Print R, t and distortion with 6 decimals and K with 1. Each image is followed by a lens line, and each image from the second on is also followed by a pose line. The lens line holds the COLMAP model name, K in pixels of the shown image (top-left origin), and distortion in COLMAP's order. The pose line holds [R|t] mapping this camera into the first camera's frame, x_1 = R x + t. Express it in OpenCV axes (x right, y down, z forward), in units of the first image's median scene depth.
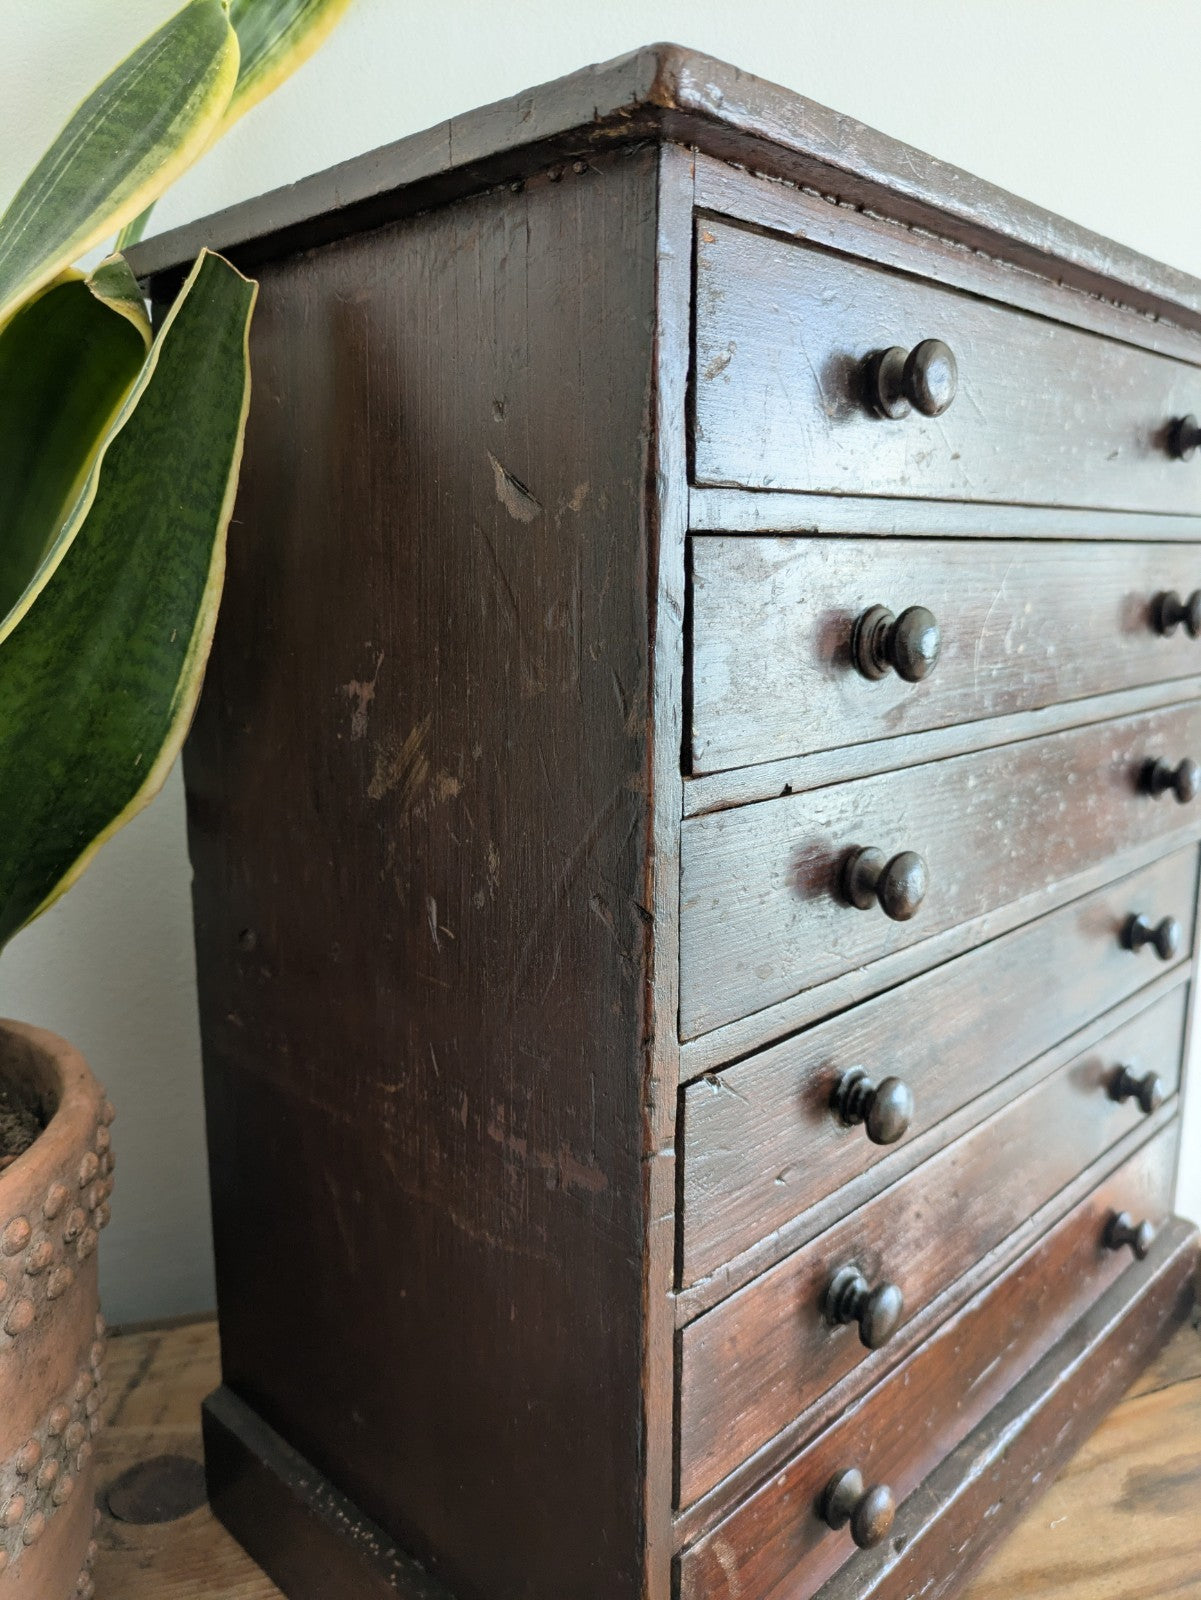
lens RADIAL K [[1218.6, 0, 587.2], [0, 1218.6, 806.8], [0, 0, 1]] dist [-0.001500, 0.005507]
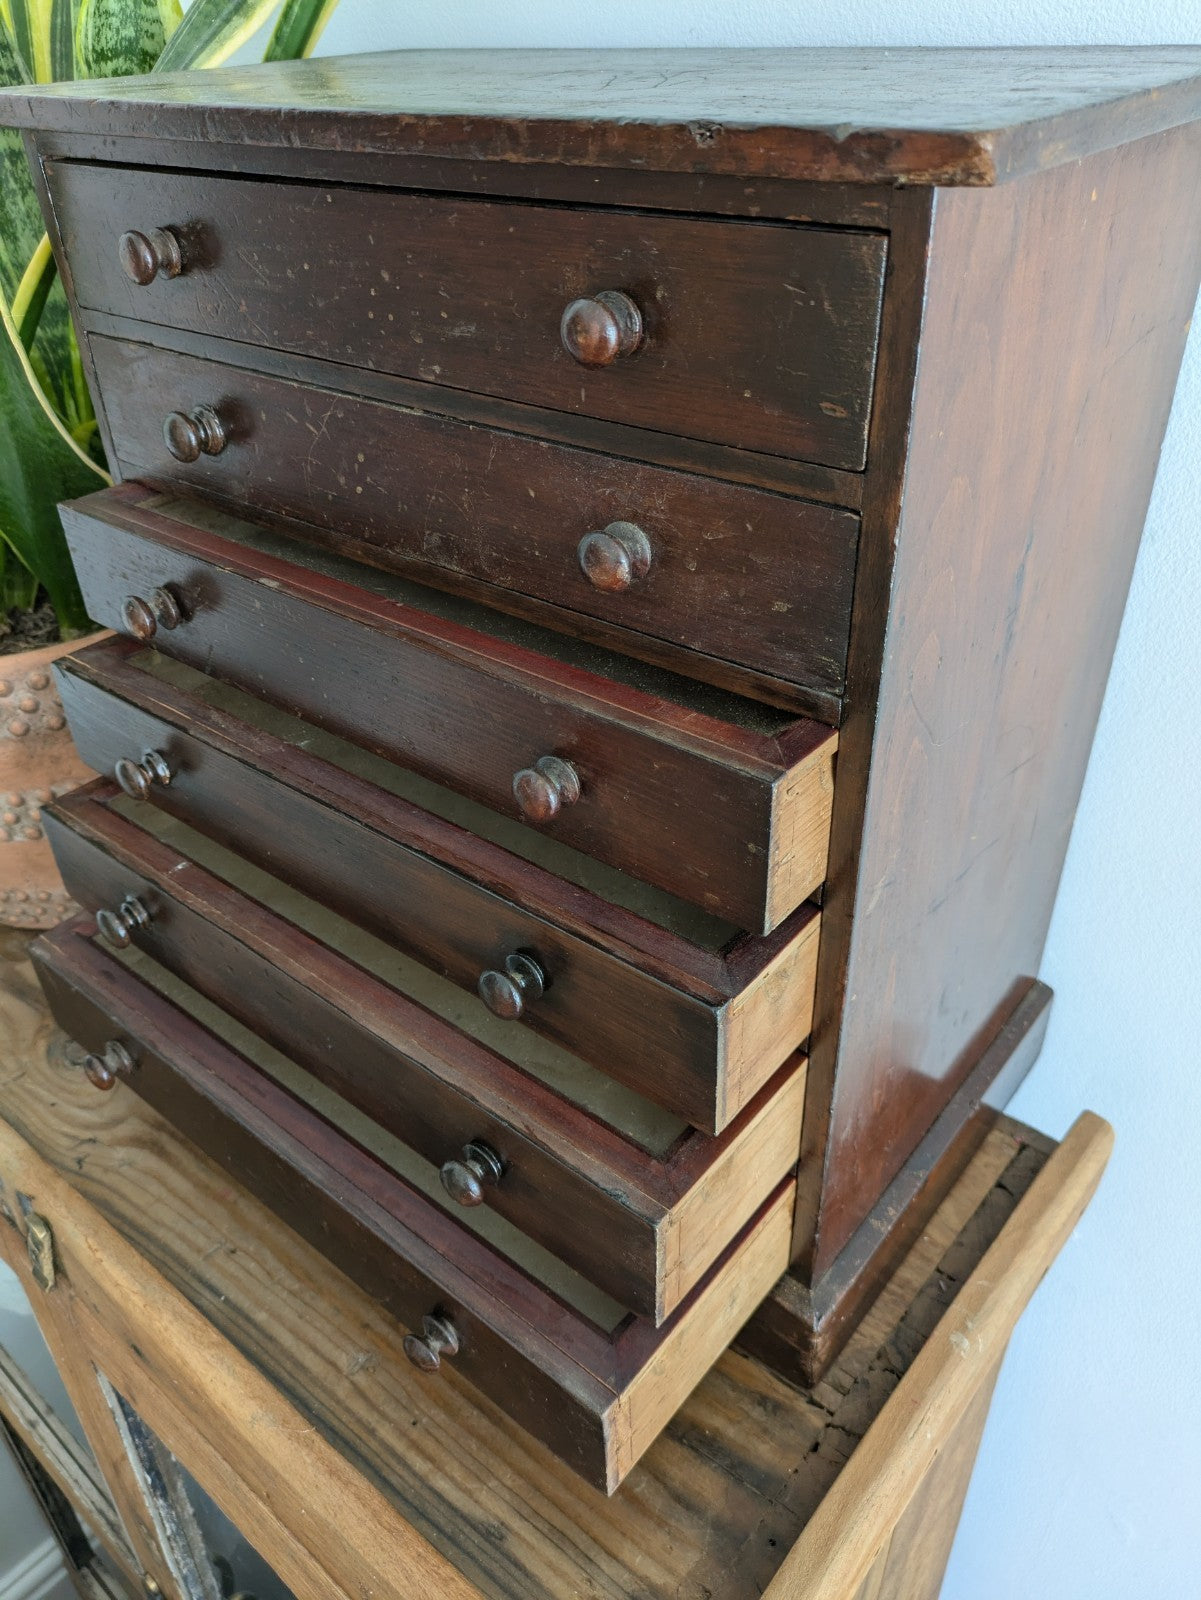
lens RADIAL K [[1214.3, 0, 567.9], [0, 1214.3, 774.5], [0, 0, 1]] dist [0.027876, -0.034931]
pose [[0.073355, 0.552718, -0.830134, 1.392473], [-0.156332, 0.828459, 0.537788, -0.524766], [0.984977, 0.090327, 0.147179, 1.004071]]
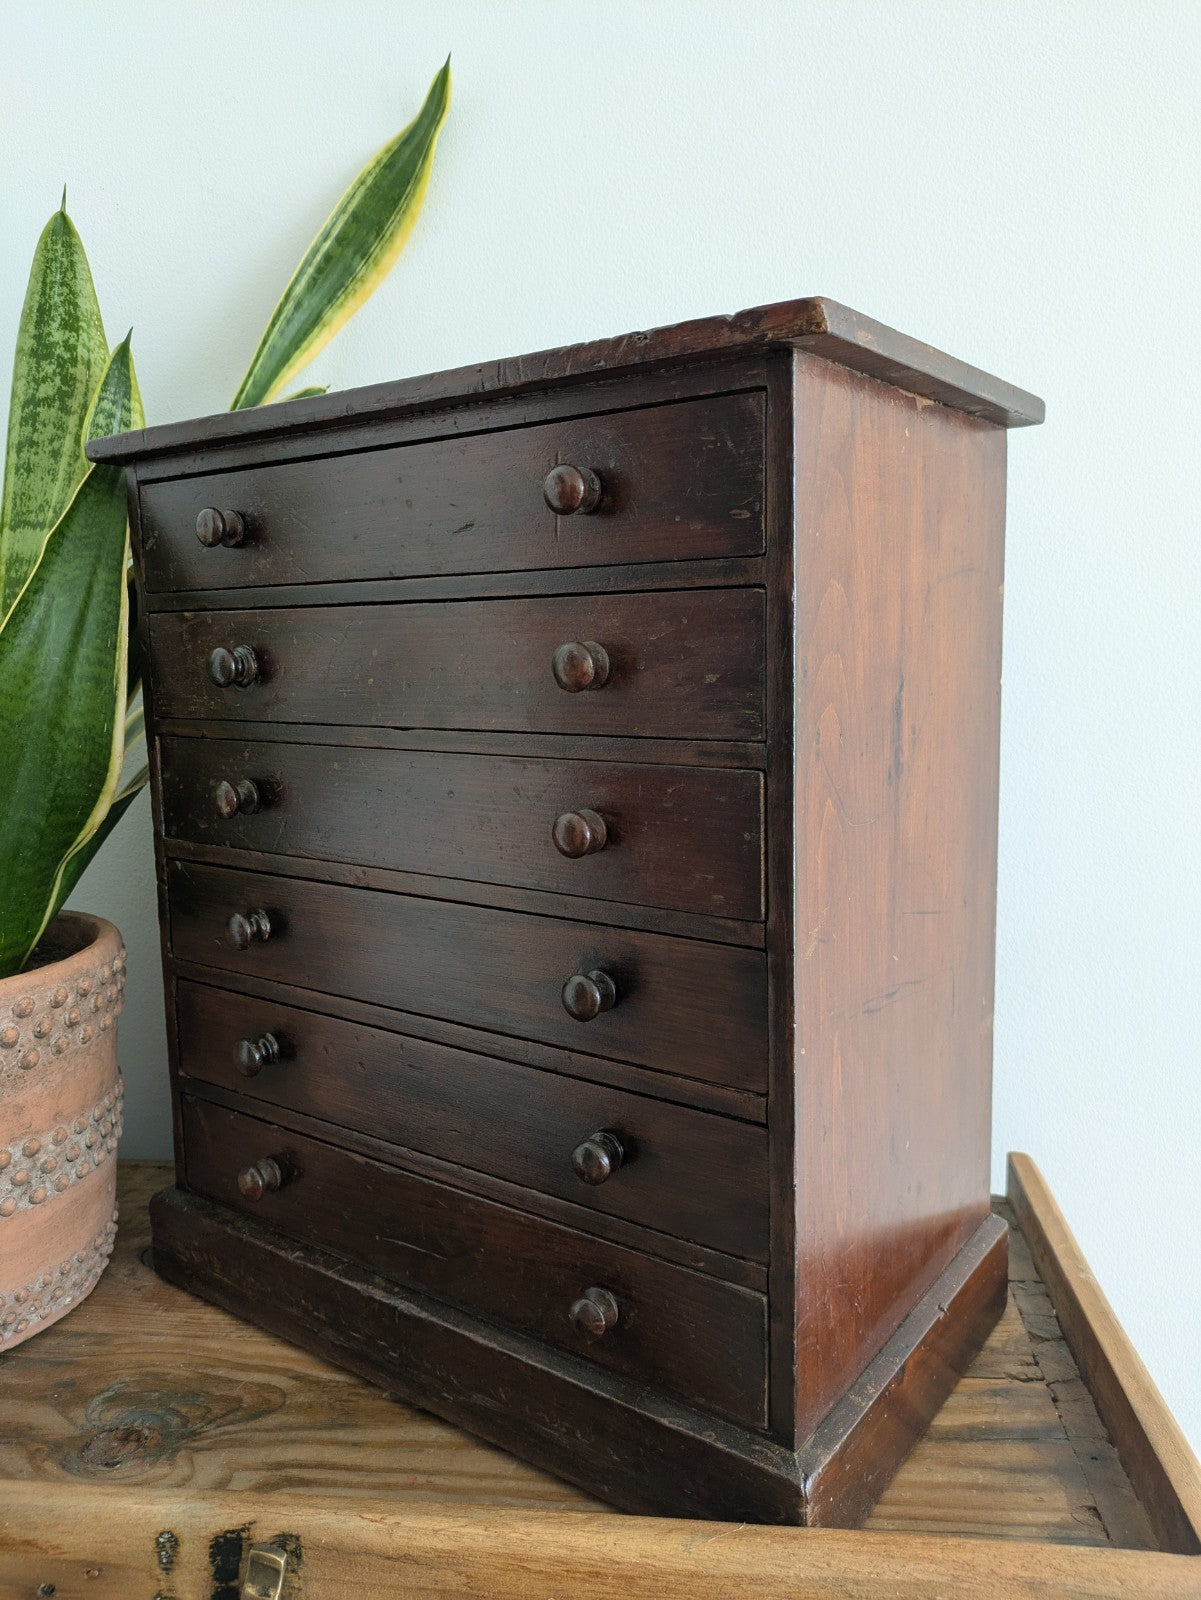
lens RADIAL K [[1207.7, 0, 596.8], [0, 1207.7, 788.5], [0, 0, 1]] dist [0.032957, -0.006270]
pose [[0.141471, 0.130407, -0.981315, 1.696590], [-0.175457, 0.978894, 0.104790, -0.191444], [0.974269, 0.157354, 0.161366, 1.002768]]
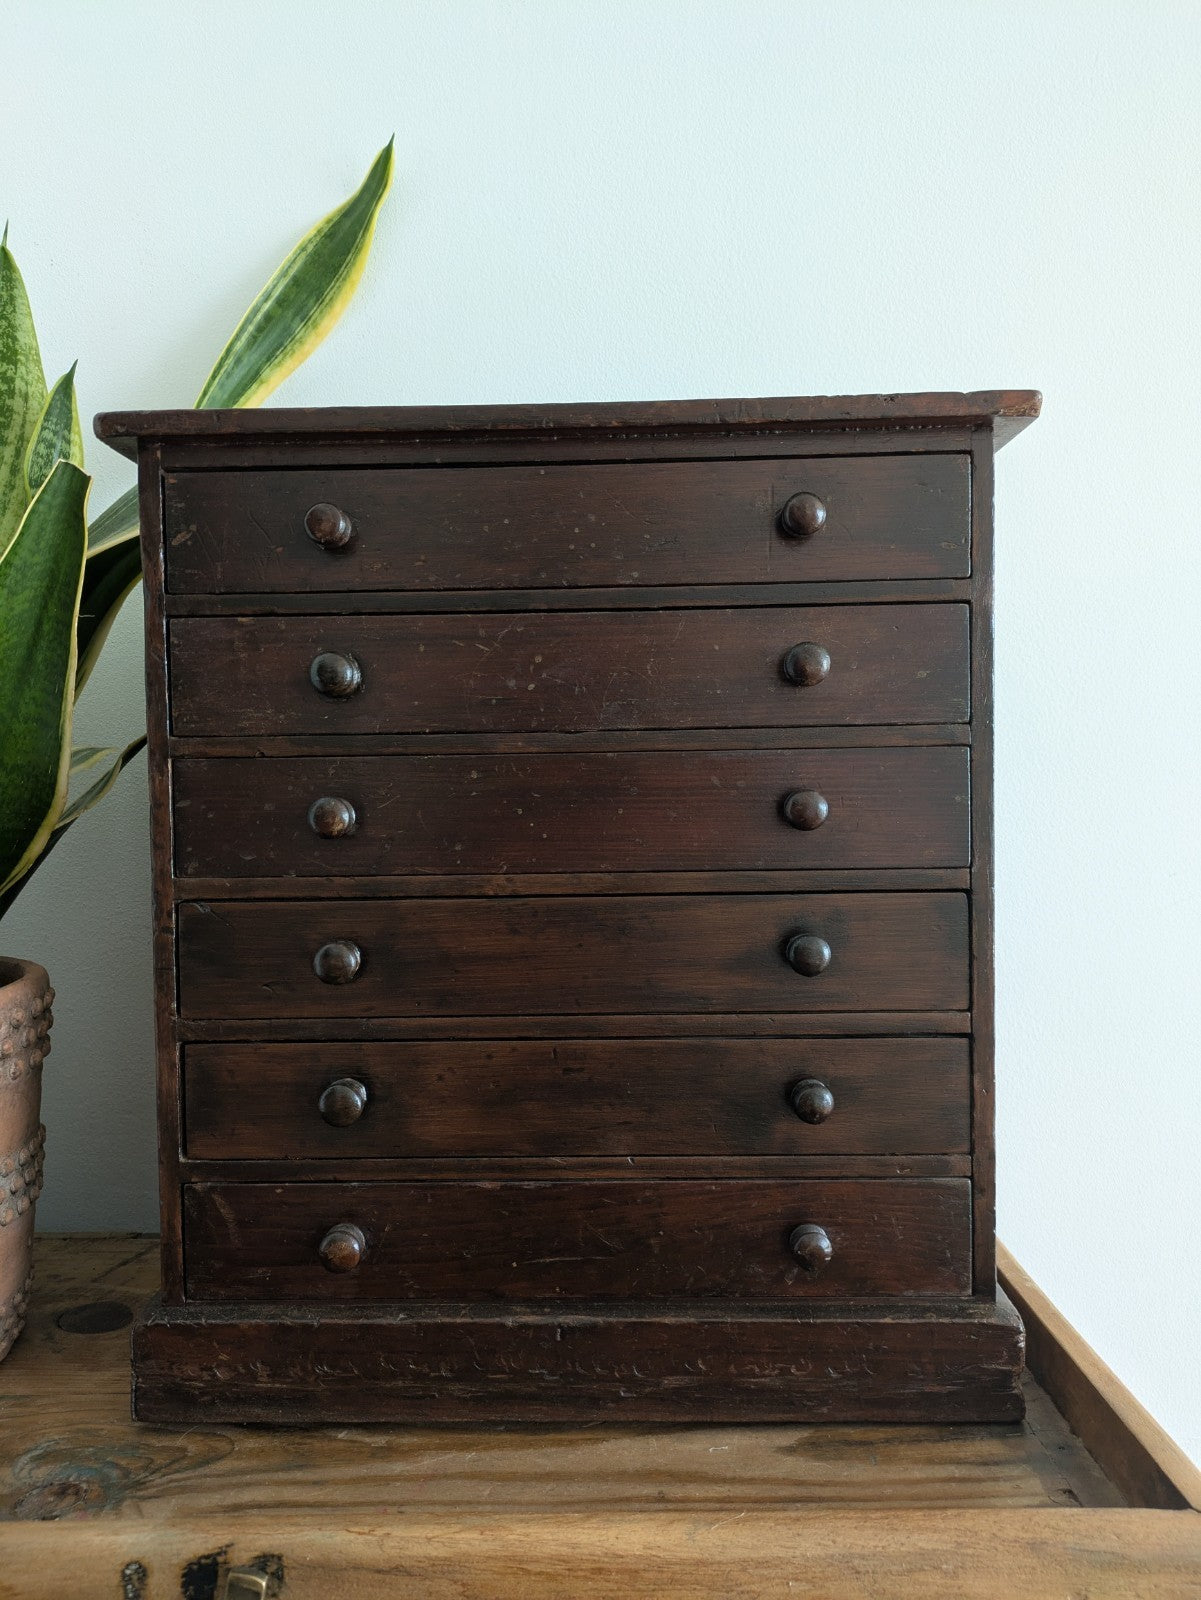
lens RADIAL K [[1177.6, 0, 575.7], [0, 1177.6, 812.3], [0, 0, 1]] dist [0.038356, -0.005111]
pose [[0.684086, 0.024497, -0.728990, 1.341463], [-0.132567, 0.986966, -0.091236, 0.128794], [0.717253, 0.159053, 0.678417, 0.119439]]
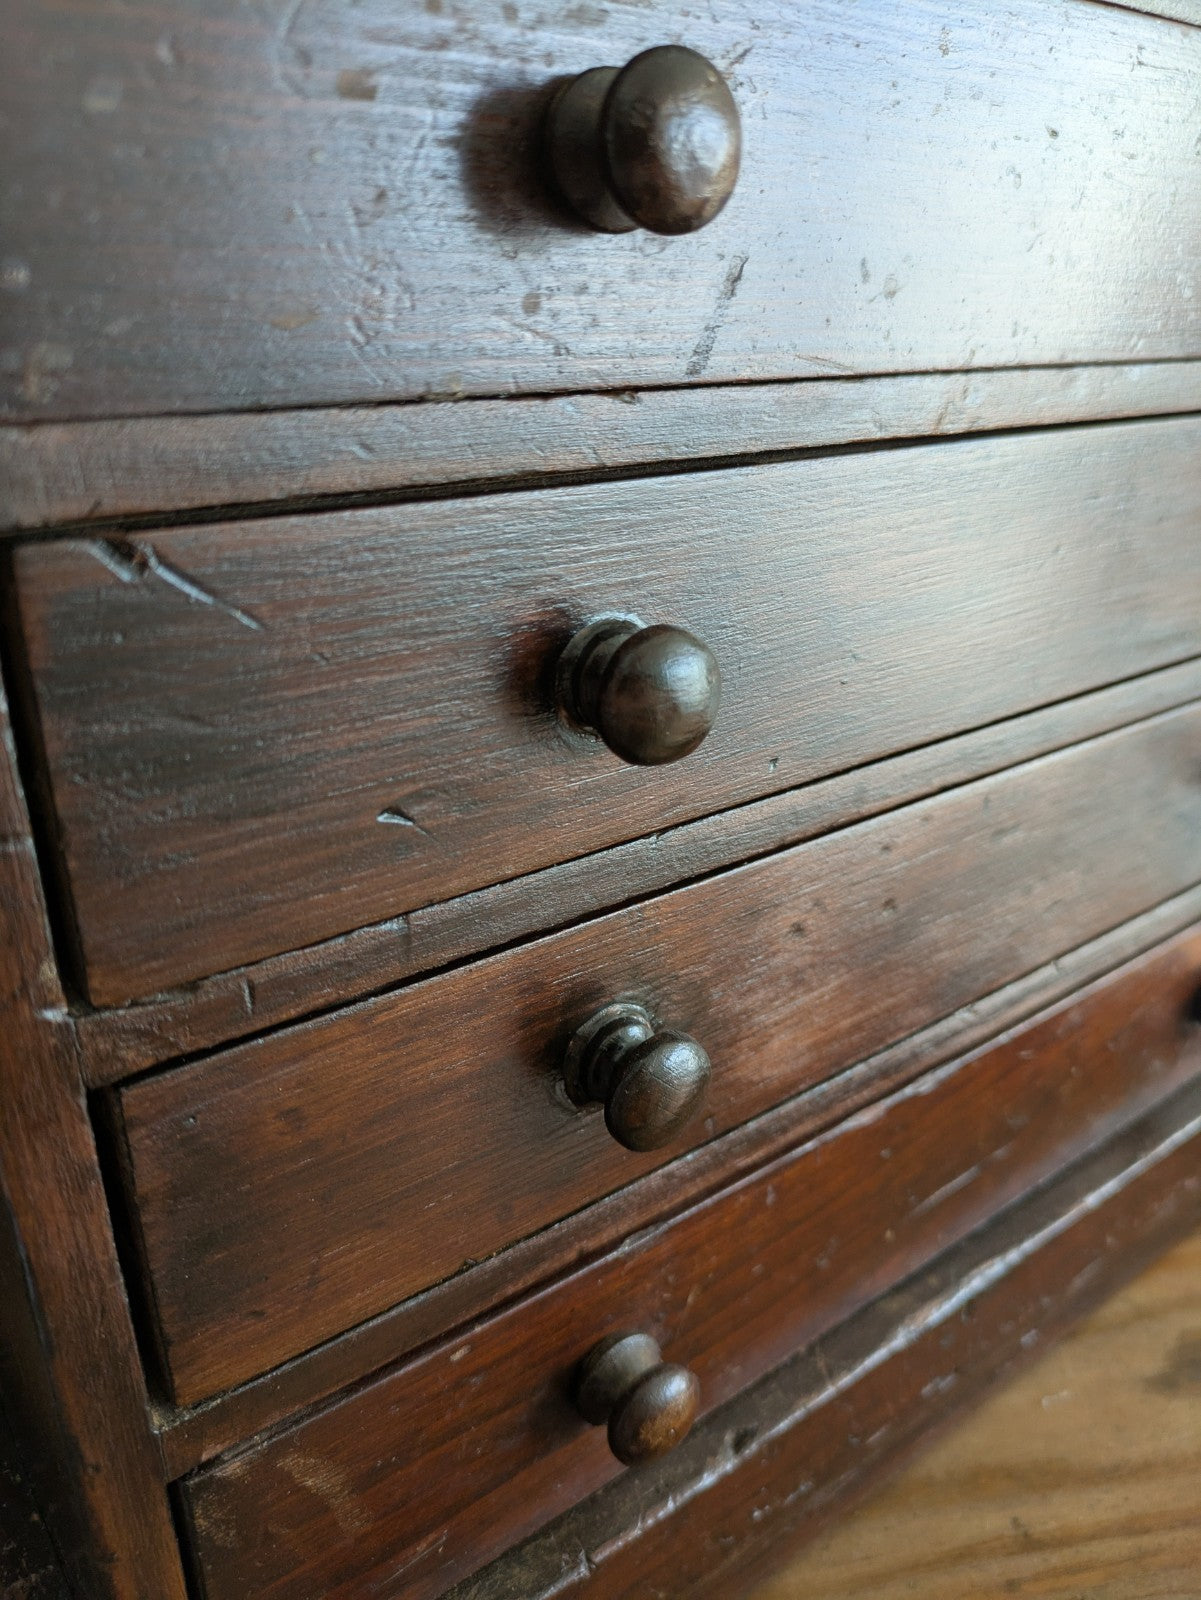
lens RADIAL K [[1204.5, 0, 603.9], [0, 1204.5, 800.3], [0, 0, 1]] dist [0.041079, -0.099309]
pose [[0.989851, 0.053264, -0.131750, 0.245232], [-0.027588, 0.981489, 0.189523, 0.168872], [0.139406, -0.183965, 0.972997, 0.444253]]
